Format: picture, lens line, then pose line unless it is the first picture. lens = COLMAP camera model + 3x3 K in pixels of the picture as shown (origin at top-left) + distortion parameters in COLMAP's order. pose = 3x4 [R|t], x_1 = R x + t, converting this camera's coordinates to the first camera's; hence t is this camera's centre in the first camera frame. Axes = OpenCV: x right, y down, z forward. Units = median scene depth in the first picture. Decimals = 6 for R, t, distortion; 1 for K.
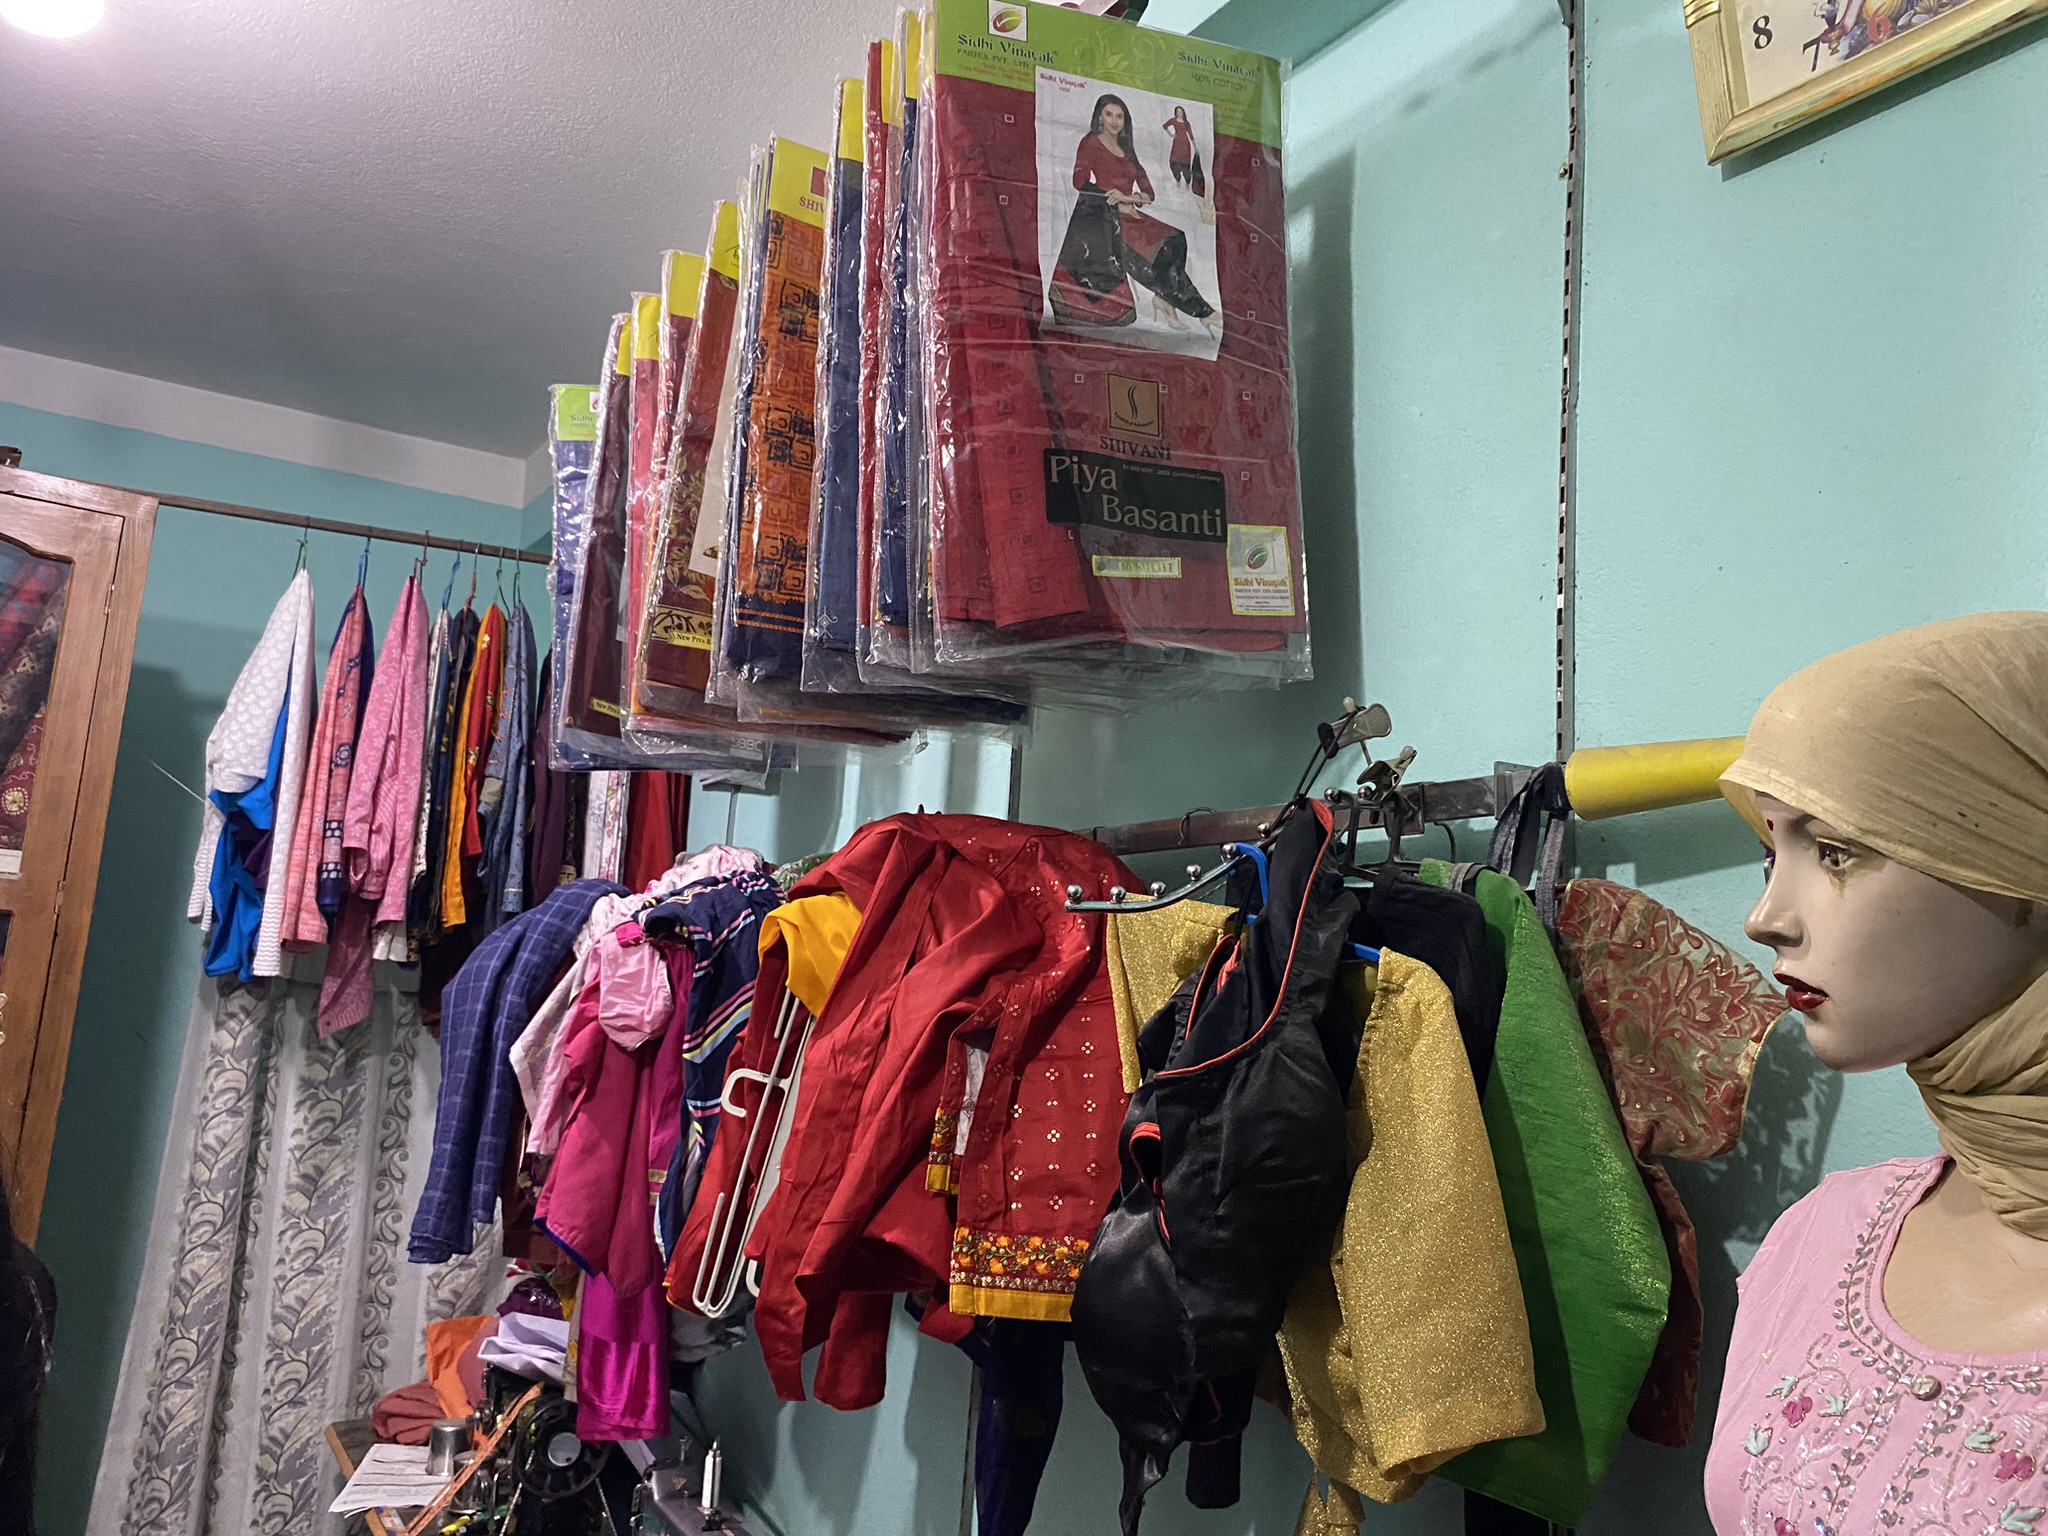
lens RADIAL K [[1553.8, 0, 1024.5], [0, 1553.8, 808.8], [0, 0, 1]] dist [0.047448, -0.002587]
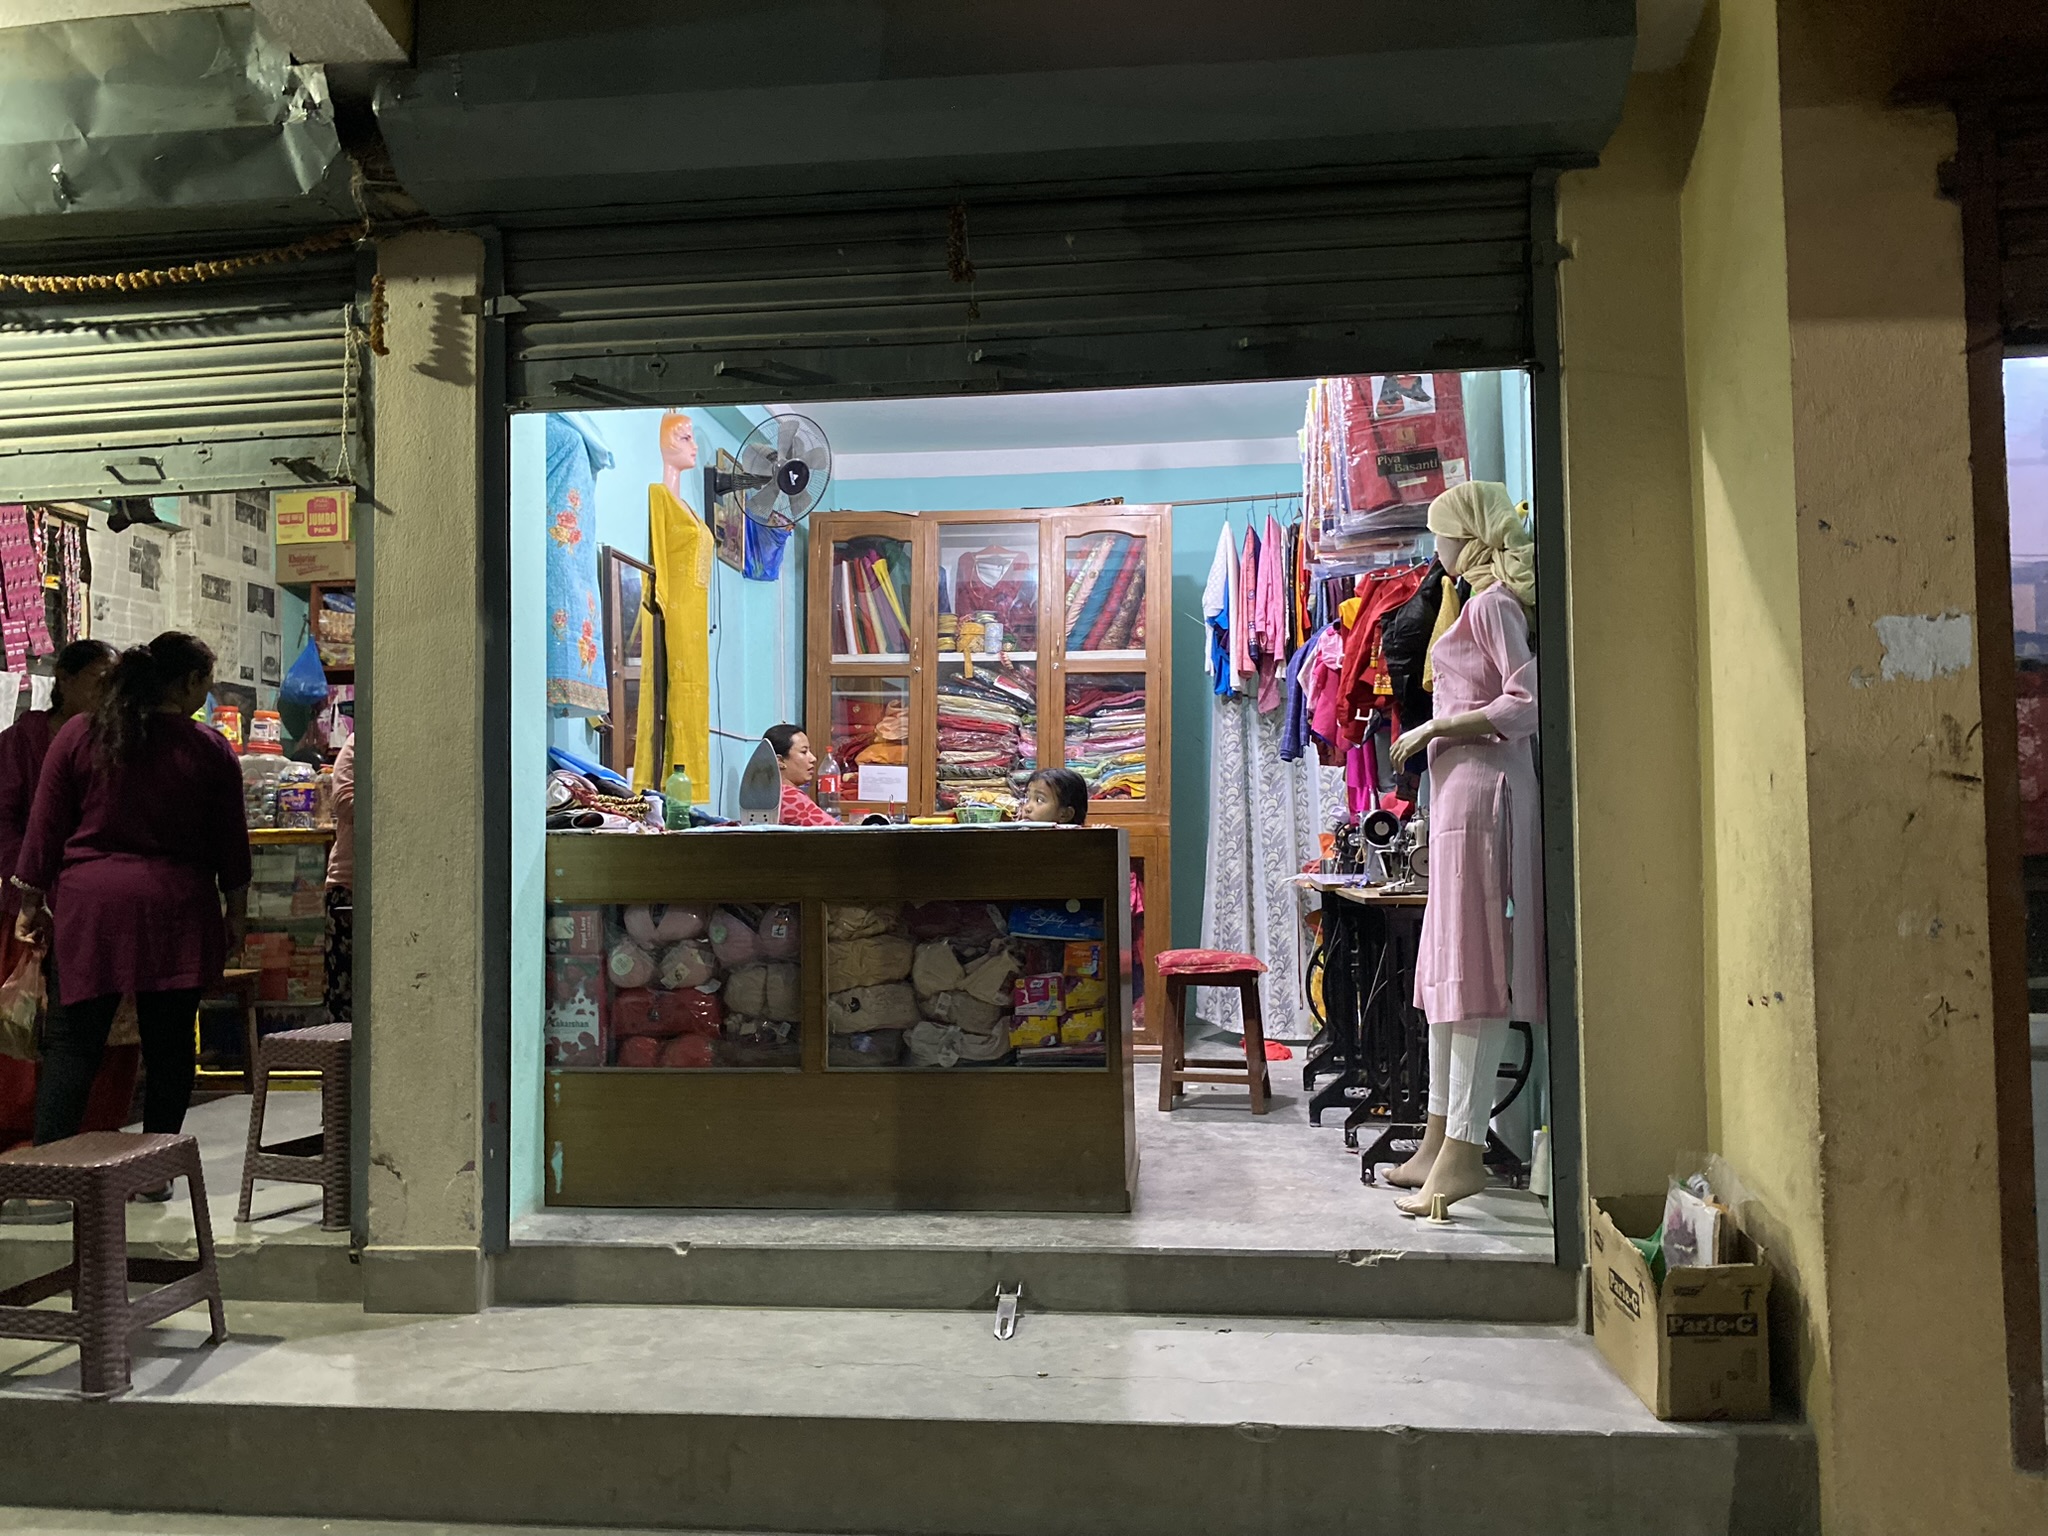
lens RADIAL K [[1592.7, 0, 1024.0], [0, 1592.7, 768.0], [0, 0, 1]] dist [-0.010498, -0.001287]
pose [[0.800010, -0.112032, -0.589435, 0.678237], [0.145943, 0.989242, 0.010059, 0.150146], [0.581966, -0.094071, 0.807753, -1.167666]]
